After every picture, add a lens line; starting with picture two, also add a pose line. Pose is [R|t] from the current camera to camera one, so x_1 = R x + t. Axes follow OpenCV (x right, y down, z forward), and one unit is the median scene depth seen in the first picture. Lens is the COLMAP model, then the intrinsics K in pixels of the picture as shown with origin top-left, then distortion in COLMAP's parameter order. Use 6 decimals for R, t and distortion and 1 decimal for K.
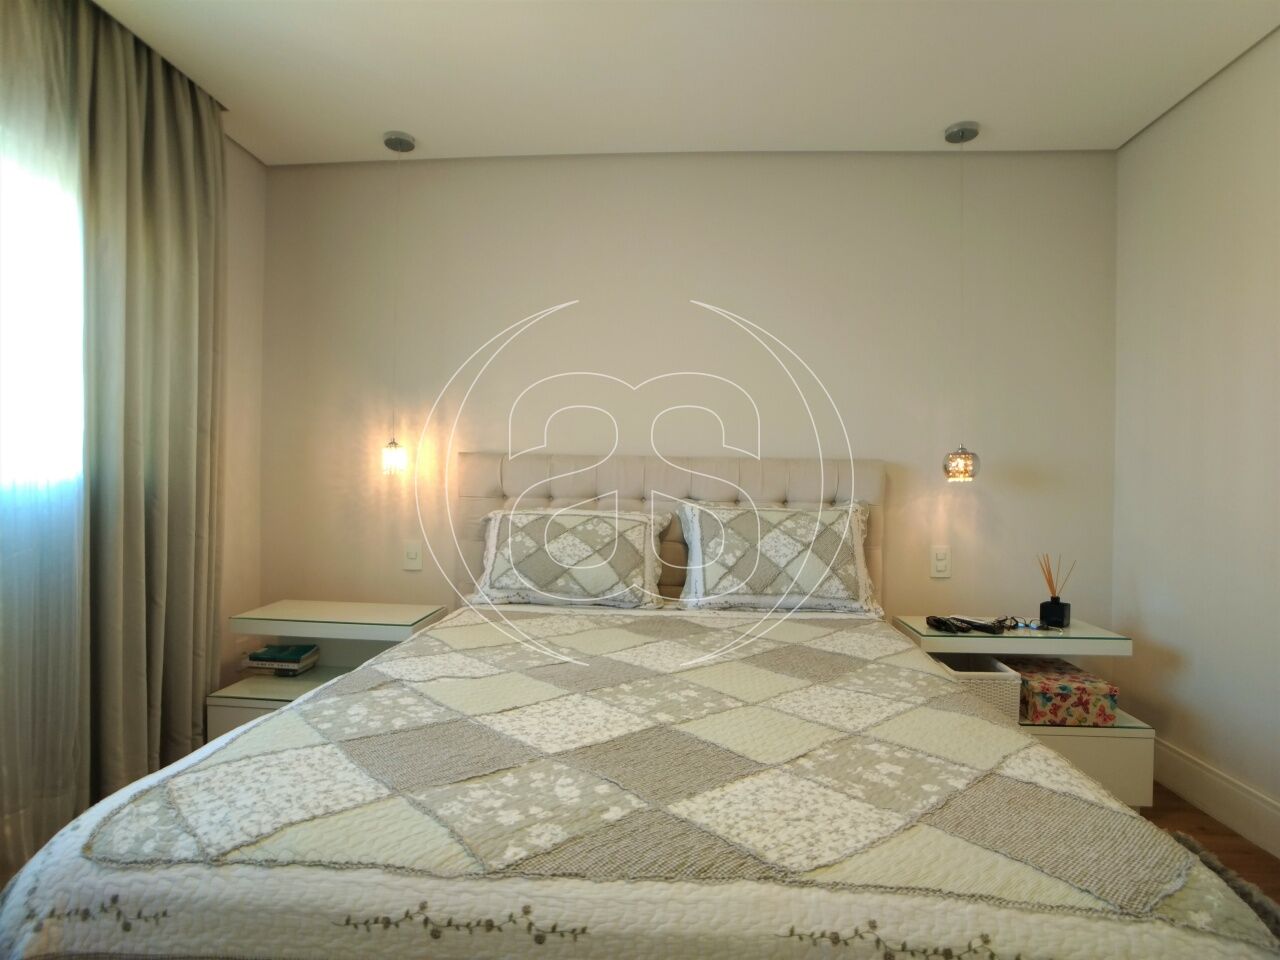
lens RADIAL K [[692.9, 0, 633.0], [0, 692.9, 477.1], [0, 0, 1]] dist [-0.051441, 0.019418]
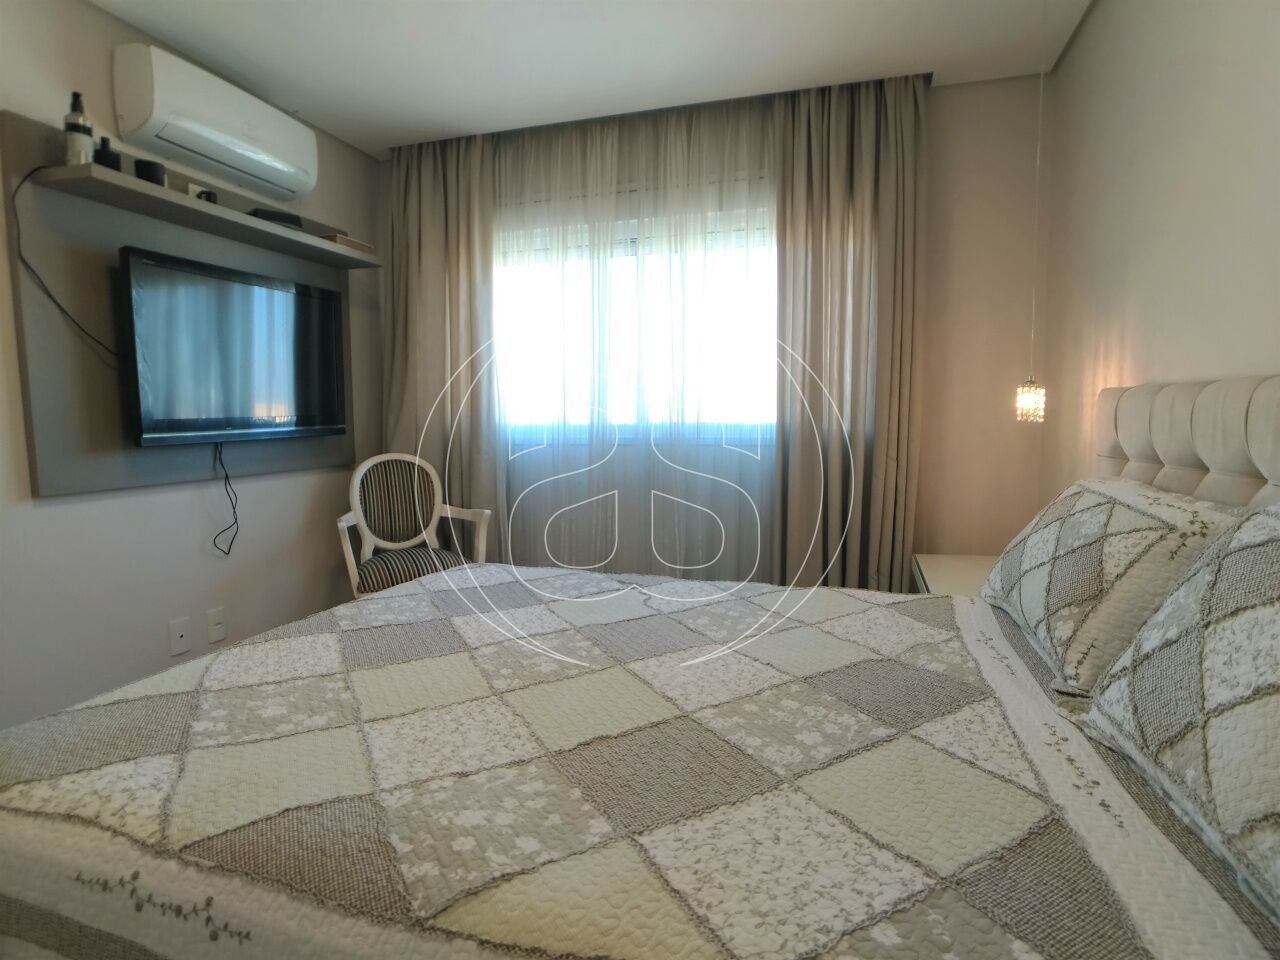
lens RADIAL K [[692.9, 0, 651.4], [0, 692.9, 490.7], [0, 0, 1]] dist [-0.051441, 0.019418]
pose [[-0.214168, 0.088801, -0.972752, 0.883027], [-0.001228, 0.995834, 0.091178, 0.000490], [0.976796, 0.020722, -0.213167, 1.277762]]
